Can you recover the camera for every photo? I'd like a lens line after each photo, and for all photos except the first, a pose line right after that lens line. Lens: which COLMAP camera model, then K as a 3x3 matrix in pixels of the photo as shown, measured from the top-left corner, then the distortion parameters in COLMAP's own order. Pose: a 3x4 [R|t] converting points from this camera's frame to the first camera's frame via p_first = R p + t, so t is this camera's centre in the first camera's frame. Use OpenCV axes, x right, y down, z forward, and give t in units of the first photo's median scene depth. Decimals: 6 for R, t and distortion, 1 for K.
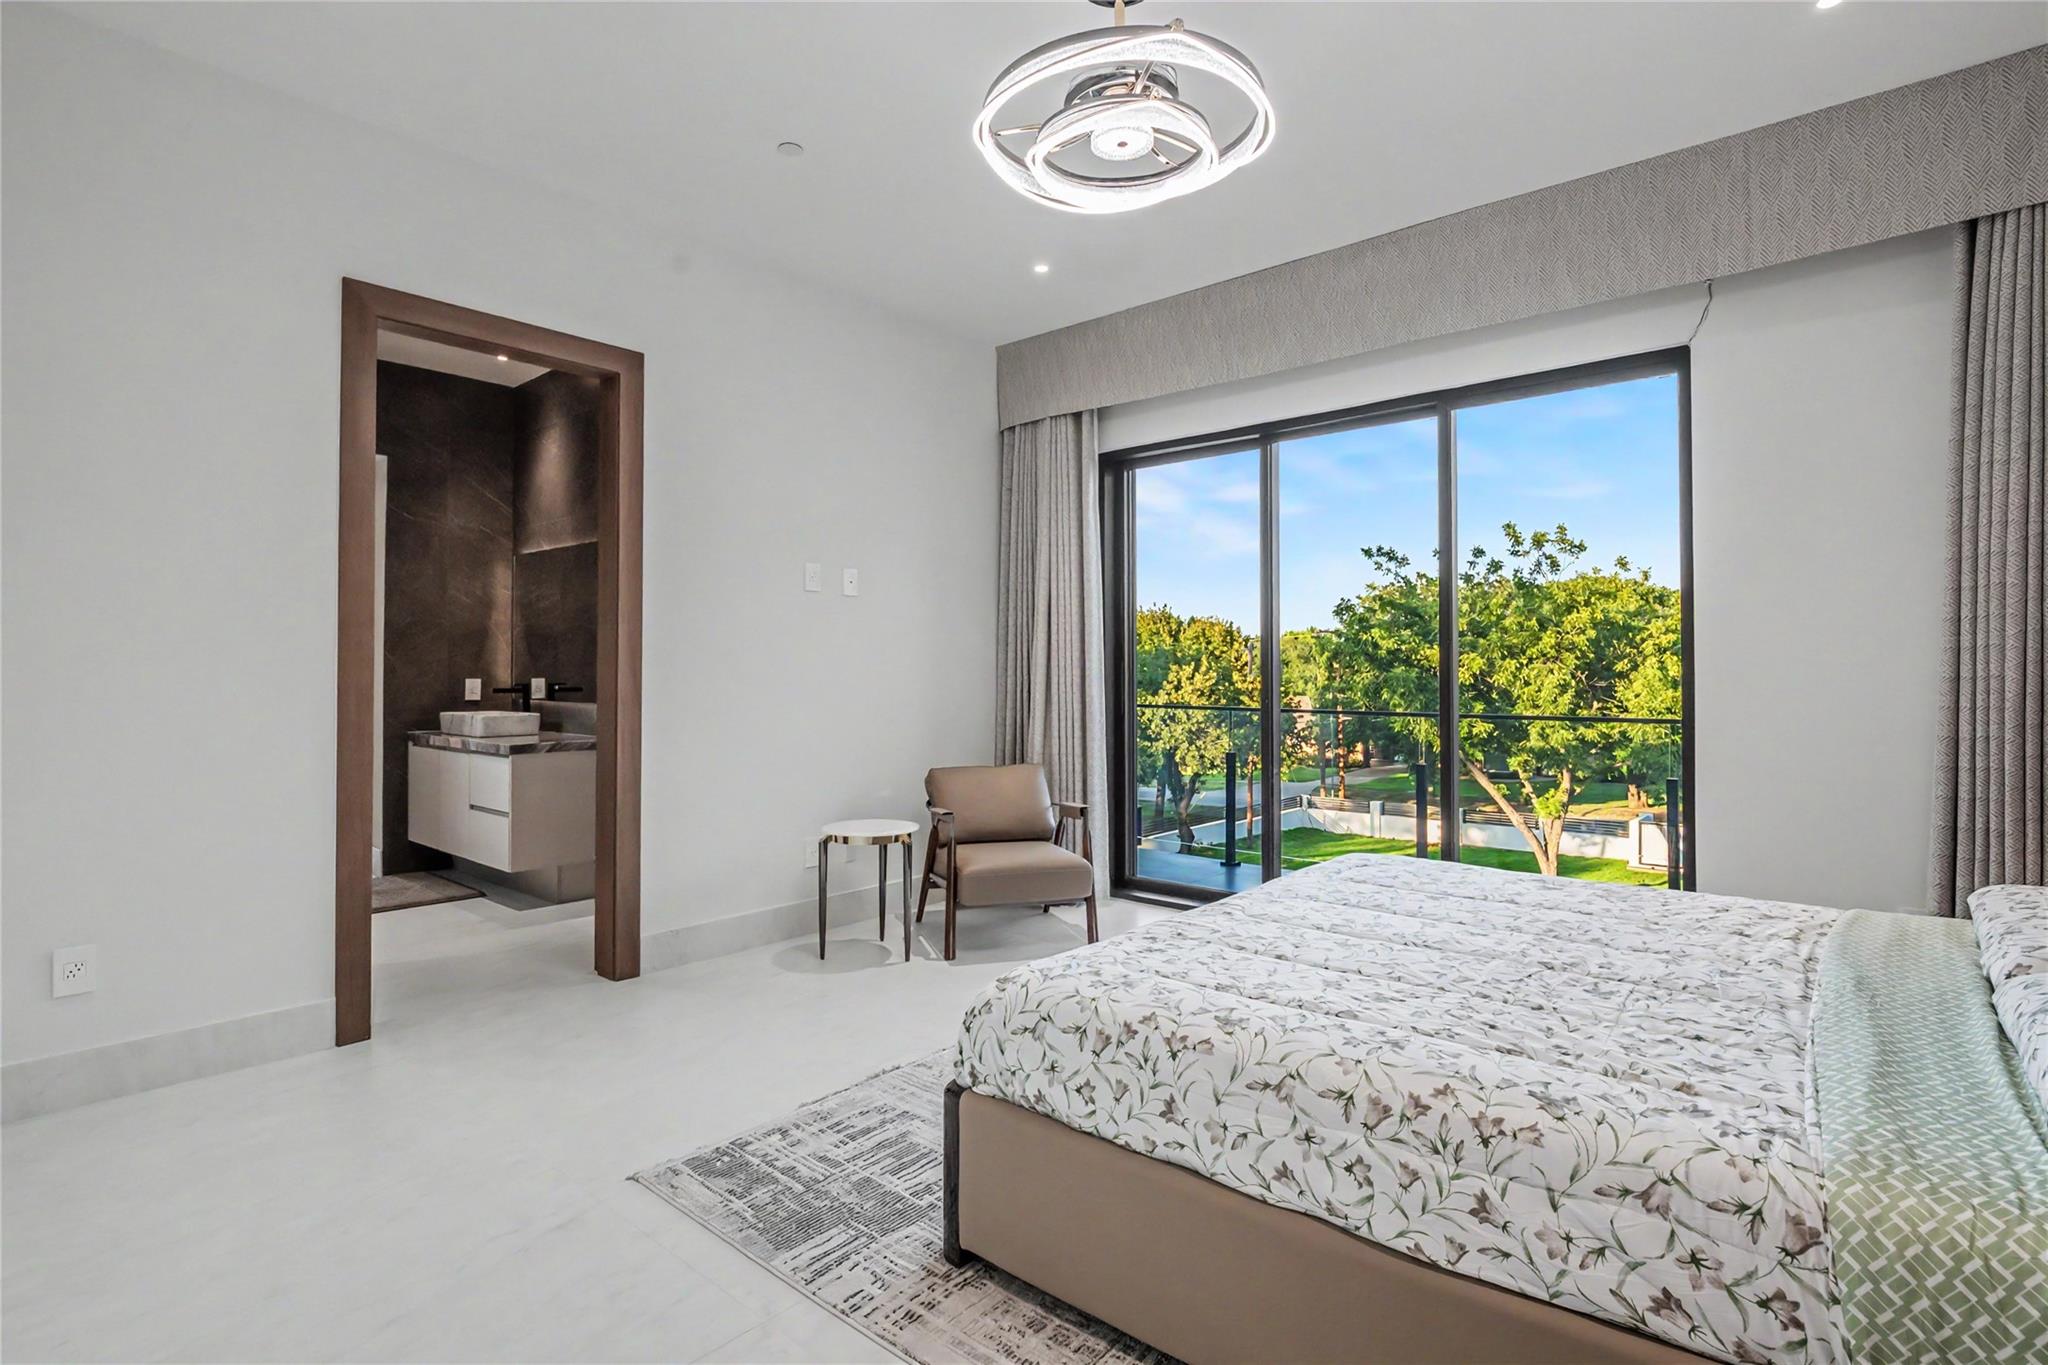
lens RADIAL K [[1006.6, 0, 1012.2], [0, 1006.6, 663.2], [0, 0, 1]] dist [-0.014591, -0.000030]
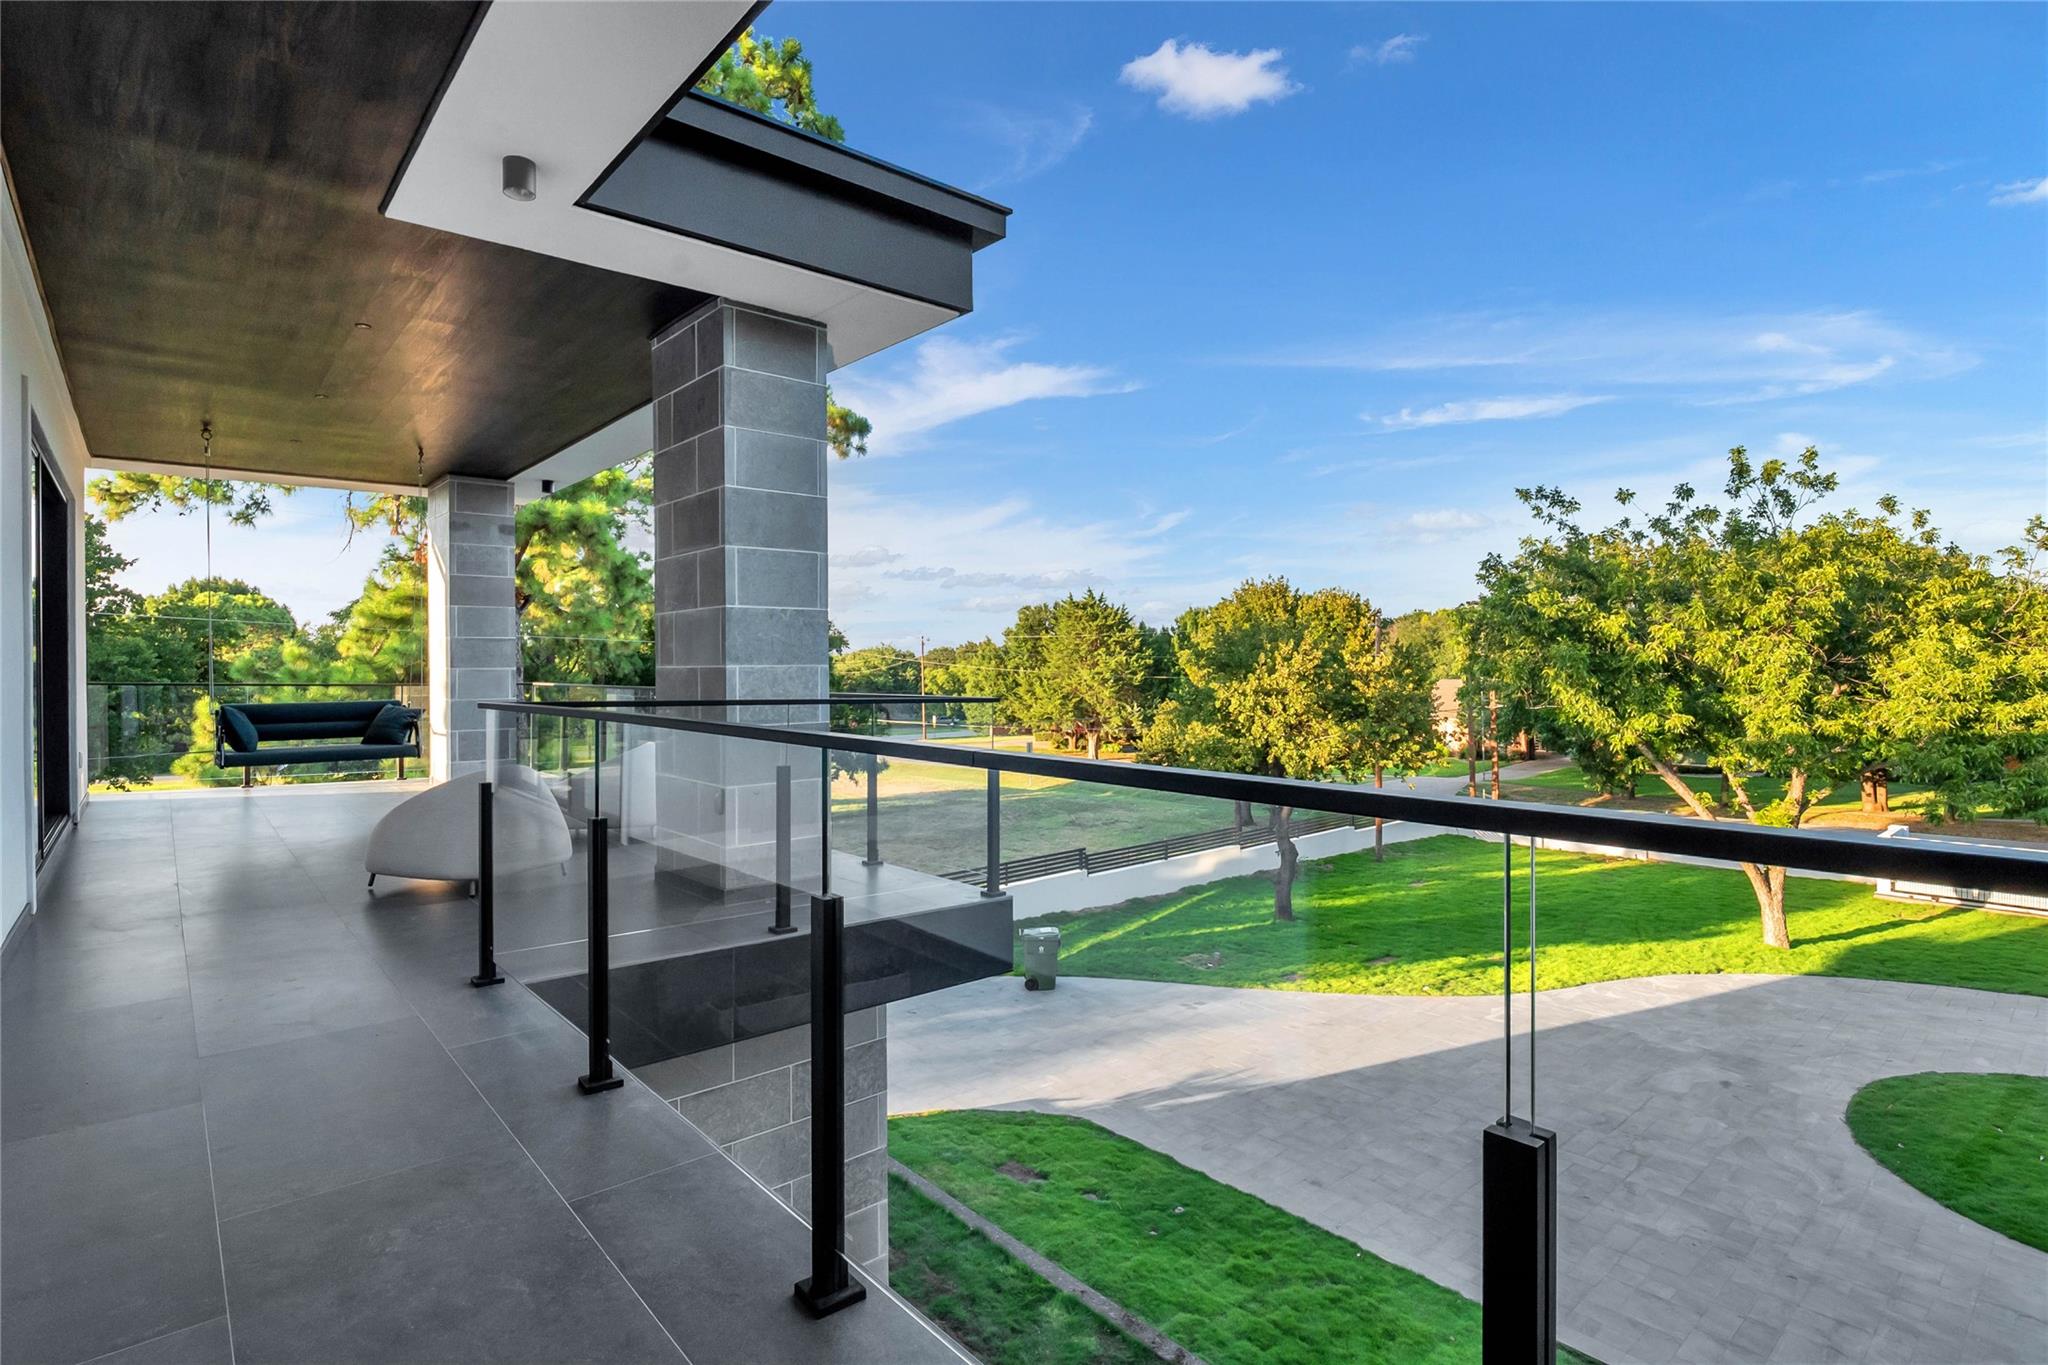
lens RADIAL K [[1004.9, 0, 1023.5], [0, 1004.9, 681.8], [0, 0, 1]] dist [-0.002581, -0.000432]
pose [[0.991167, -0.007192, -0.132427, 0.070661], [0.011401, 0.999453, 0.031052, 0.005769], [0.132131, -0.032287, 0.990706, 0.169996]]
